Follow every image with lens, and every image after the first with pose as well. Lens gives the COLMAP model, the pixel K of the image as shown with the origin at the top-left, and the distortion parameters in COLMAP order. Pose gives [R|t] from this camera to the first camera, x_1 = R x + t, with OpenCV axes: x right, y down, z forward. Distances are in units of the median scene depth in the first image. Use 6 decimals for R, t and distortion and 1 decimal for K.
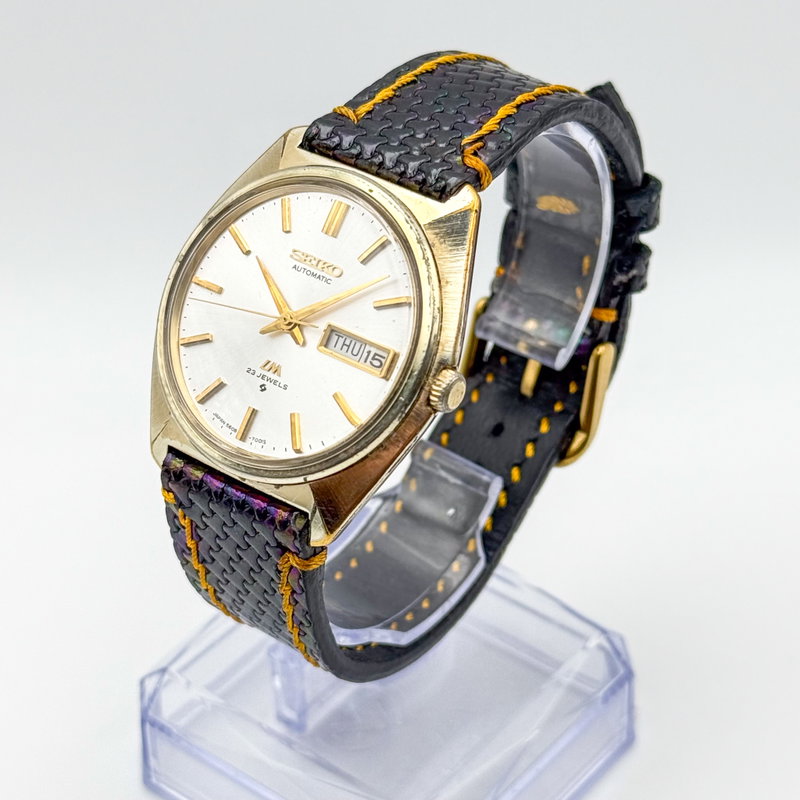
lens RADIAL K [[2159.5, 0, 400.0], [0, 2159.5, 400.0], [0, 0, 1]] dist [0.183236, 0.171353]
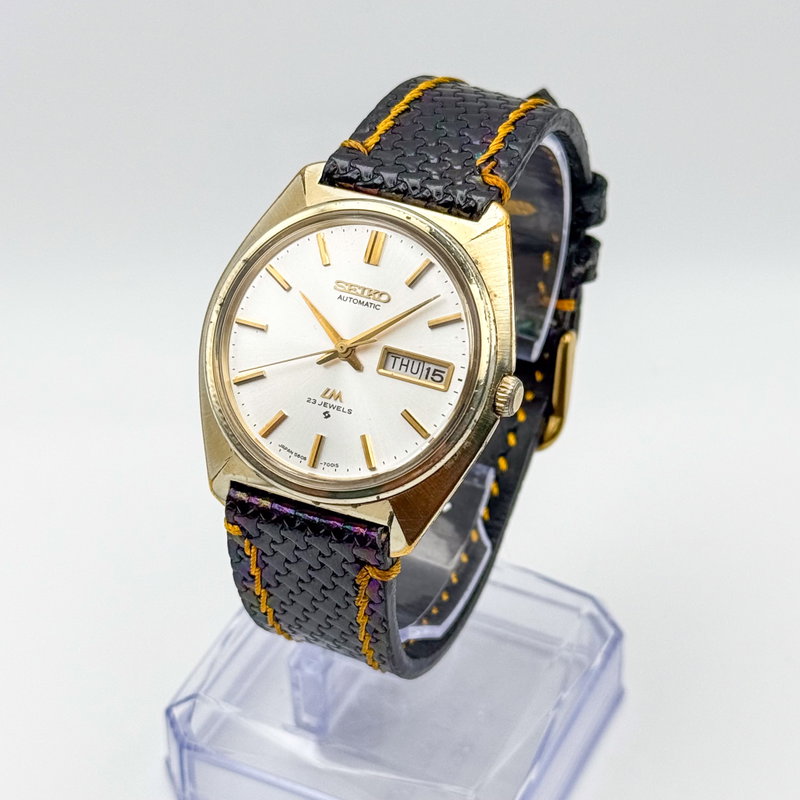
lens RADIAL K [[2159.5, 0, 400.0], [0, 2159.5, 400.0], [0, 0, 1]] dist [0.183236, 0.171353]
pose [[0.973715, -0.126356, 0.189510, -0.220171], [0.124008, 0.991985, 0.024244, -0.032886], [-0.191054, -0.000106, 0.981580, -0.039642]]
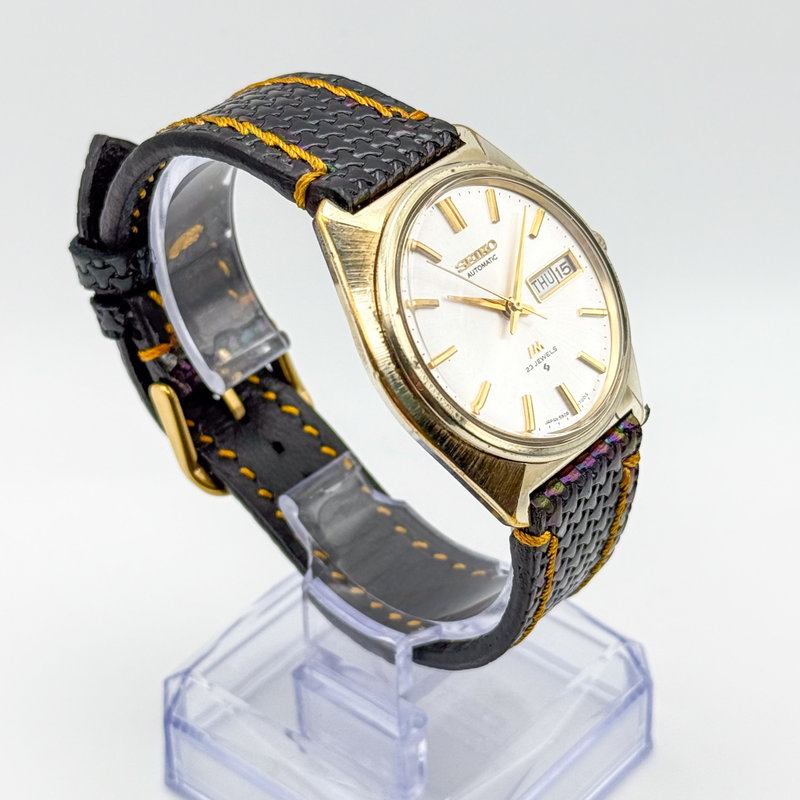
lens RADIAL K [[2159.5, 0, 400.0], [0, 2159.5, 400.0], [0, 0, 1]] dist [0.183236, 0.171353]
pose [[0.022735, -0.570860, 0.820733, -0.891103], [0.606114, 0.660734, 0.442783, -0.478691], [-0.795053, 0.487391, 0.361028, 0.669531]]
